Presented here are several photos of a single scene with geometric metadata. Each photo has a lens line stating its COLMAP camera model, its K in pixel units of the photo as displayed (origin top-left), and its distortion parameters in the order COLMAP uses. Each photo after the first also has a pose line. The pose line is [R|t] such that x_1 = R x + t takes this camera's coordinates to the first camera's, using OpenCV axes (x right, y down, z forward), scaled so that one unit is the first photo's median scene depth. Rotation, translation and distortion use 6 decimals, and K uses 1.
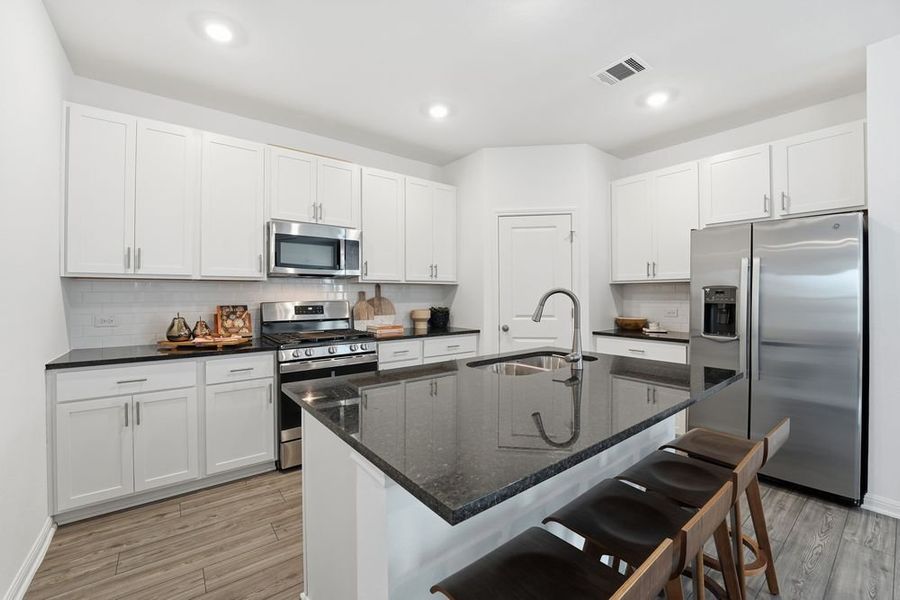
lens RADIAL K [[372.5, 0, 449.4], [0, 372.5, 292.0], [0, 0, 1]] dist [-0.023885, 0.001225]
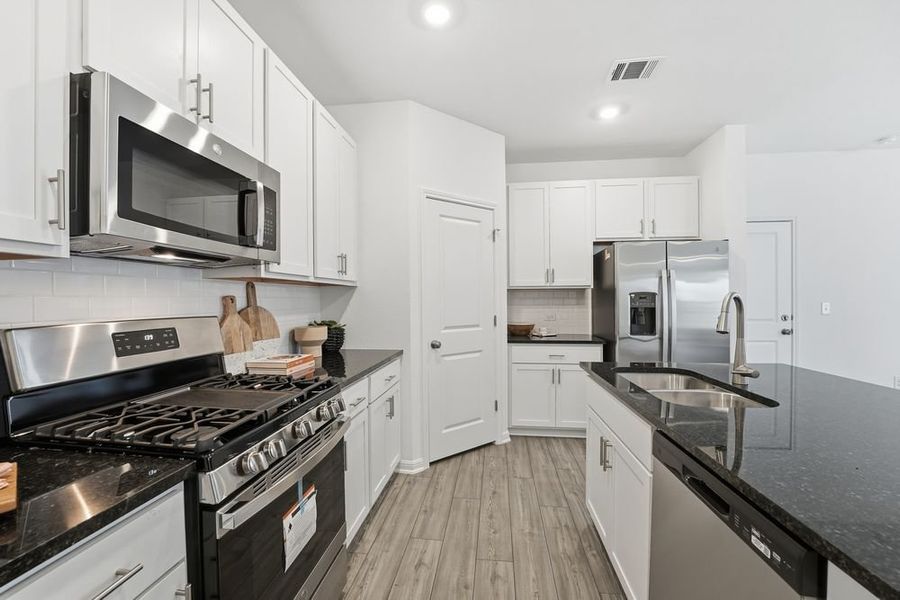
lens RADIAL K [[372.5, 0, 448.9], [0, 372.5, 298.5], [0, 0, 1]] dist [-0.023885, 0.001225]
pose [[0.709907, -0.000332, 0.704295, -0.451283], [-0.000272, 1.000000, 0.000745, 0.002355], [-0.704295, -0.000720, 0.709907, 0.524642]]
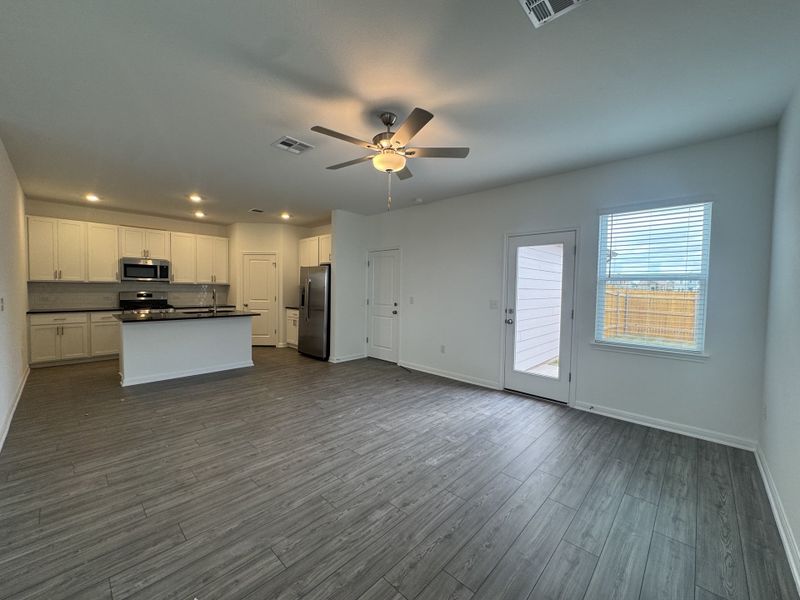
lens RADIAL K [[325.8, 0, 389.7], [0, 325.8, 299.0], [0, 0, 1]] dist [0.016567, -0.000244]
pose [[0.992389, 0.009985, 0.122741, 0.927172], [-0.015172, 0.999028, 0.041394, -0.039490], [-0.122208, -0.042942, 0.991575, -1.270619]]
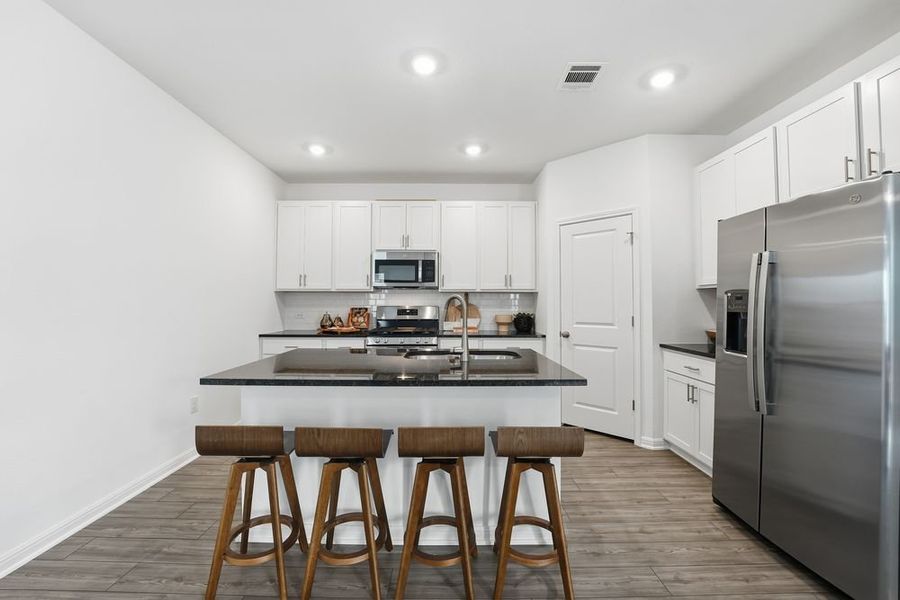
lens RADIAL K [[372.5, 0, 448.5], [0, 372.5, 292.6], [0, 0, 1]] dist [-0.023885, 0.001225]
pose [[0.788336, -0.013166, -0.615104, 0.634781], [0.000172, 0.999776, -0.021179, 0.005160], [0.615245, 0.016590, 0.788161, 0.001340]]
